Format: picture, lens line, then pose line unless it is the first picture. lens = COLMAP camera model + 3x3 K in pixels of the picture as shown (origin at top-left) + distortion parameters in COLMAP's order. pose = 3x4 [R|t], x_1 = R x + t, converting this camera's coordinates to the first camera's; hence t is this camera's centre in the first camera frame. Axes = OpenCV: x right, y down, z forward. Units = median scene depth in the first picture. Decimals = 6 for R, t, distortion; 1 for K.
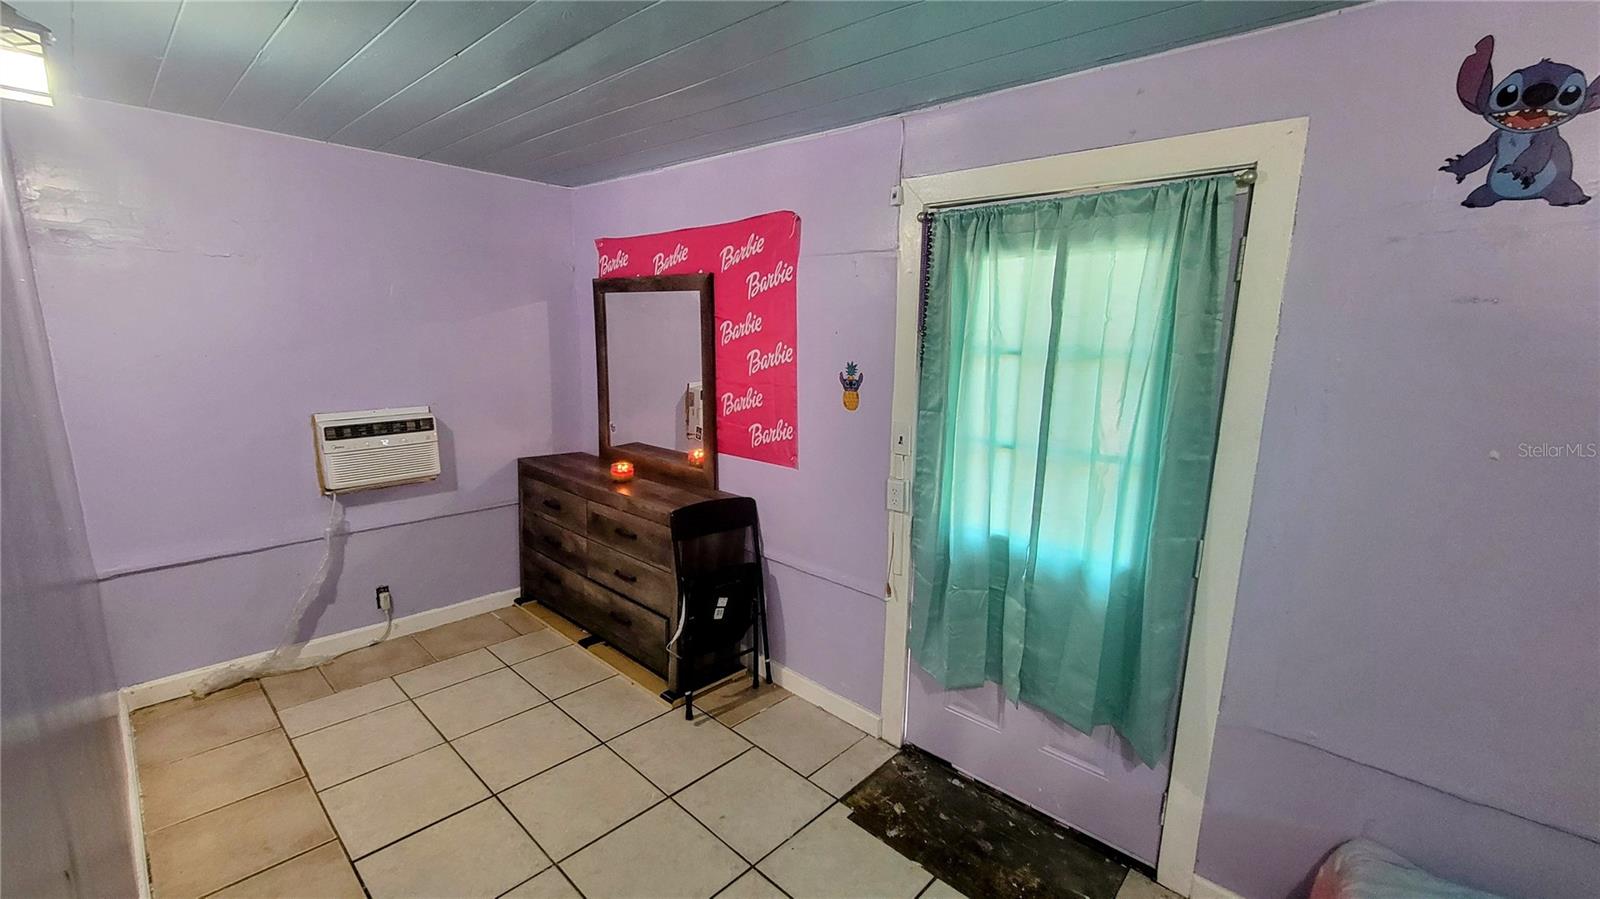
lens RADIAL K [[648.6, 0, 796.9], [0, 648.6, 454.4], [0, 0, 1]] dist [0.000248, -0.000345]
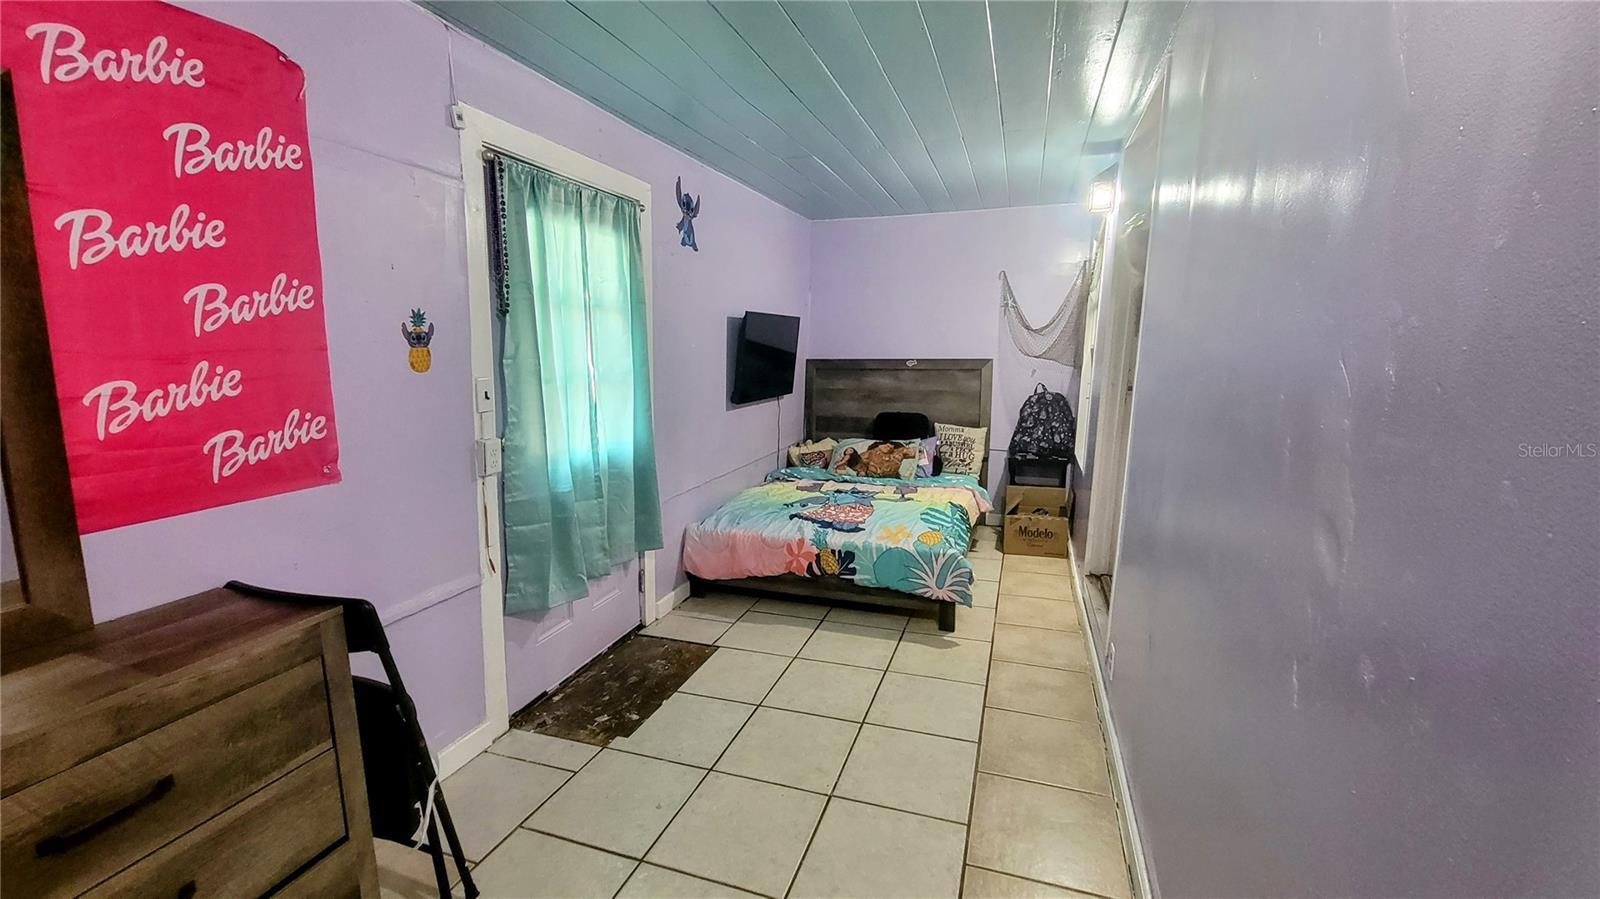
lens RADIAL K [[648.6, 0, 796.9], [0, 648.6, 454.4], [0, 0, 1]] dist [0.000248, -0.000345]
pose [[-0.392055, -0.184146, 0.901323, -0.806289], [0.152339, 0.953238, 0.261017, -0.109013], [-0.907241, 0.239640, -0.345669, 0.888695]]
